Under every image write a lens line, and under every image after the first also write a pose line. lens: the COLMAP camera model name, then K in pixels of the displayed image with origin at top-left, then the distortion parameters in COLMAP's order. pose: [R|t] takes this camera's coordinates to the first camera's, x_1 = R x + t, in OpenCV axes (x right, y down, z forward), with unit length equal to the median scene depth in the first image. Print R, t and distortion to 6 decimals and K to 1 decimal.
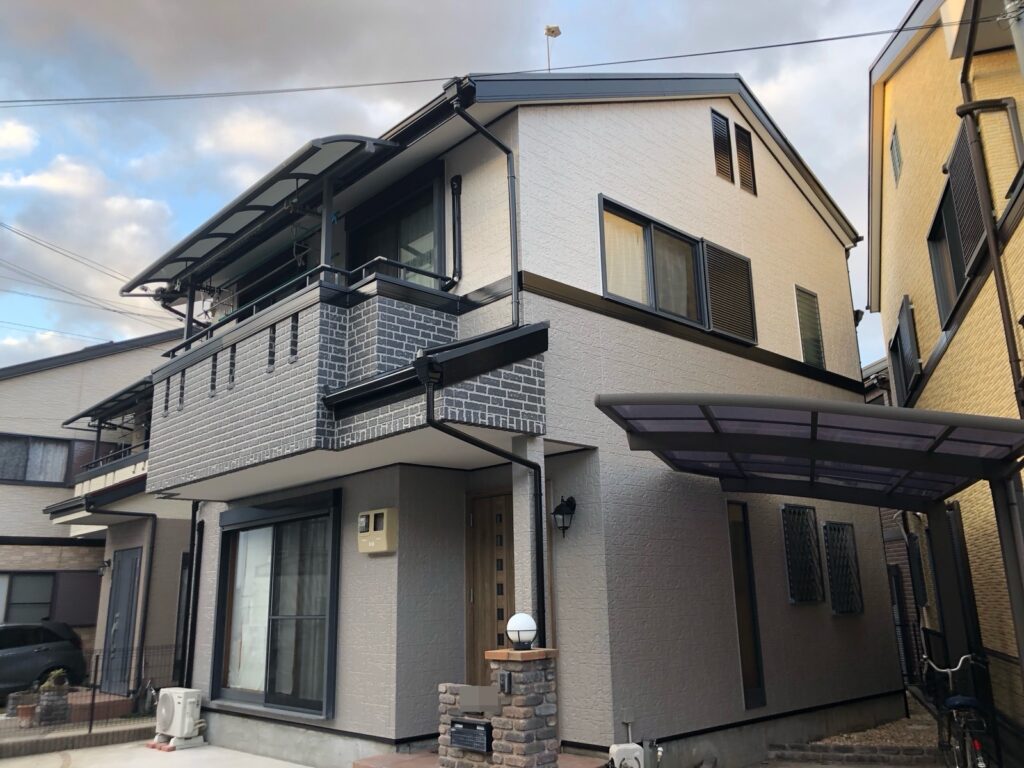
lens RADIAL K [[843.6, 0, 512.0], [0, 843.6, 384.0], [0, 0, 1]] dist [-0.003490, -0.001245]
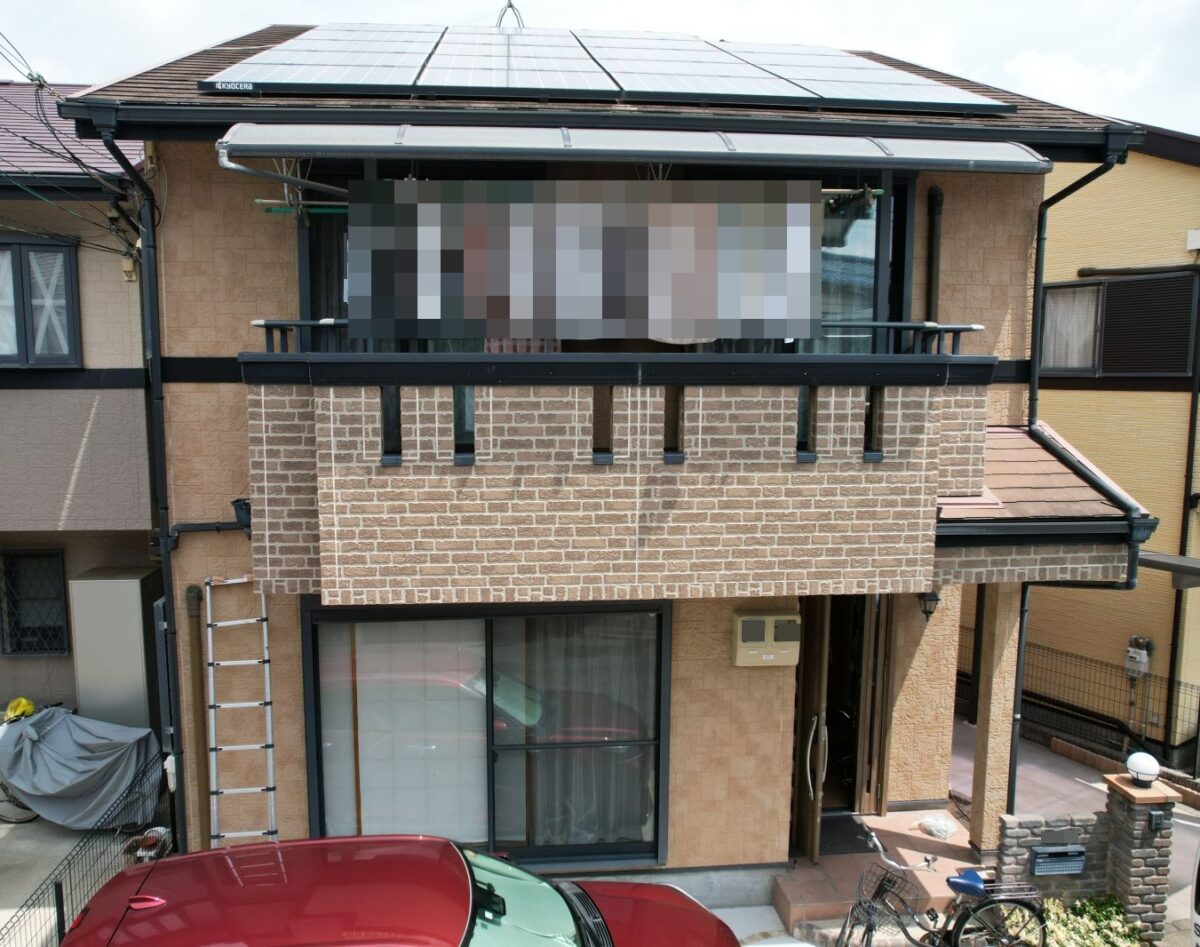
lens RADIAL K [[886.6, 0, 598.8], [0, 886.6, 502.5], [0, 0, 1]] dist [-0.060892, 0.082992]
pose [[0.614649, -0.077655, 0.784969, -0.988875], [-0.219437, 0.939026, 0.264720, -0.137469], [-0.757664, -0.334961, 0.560131, 0.789945]]
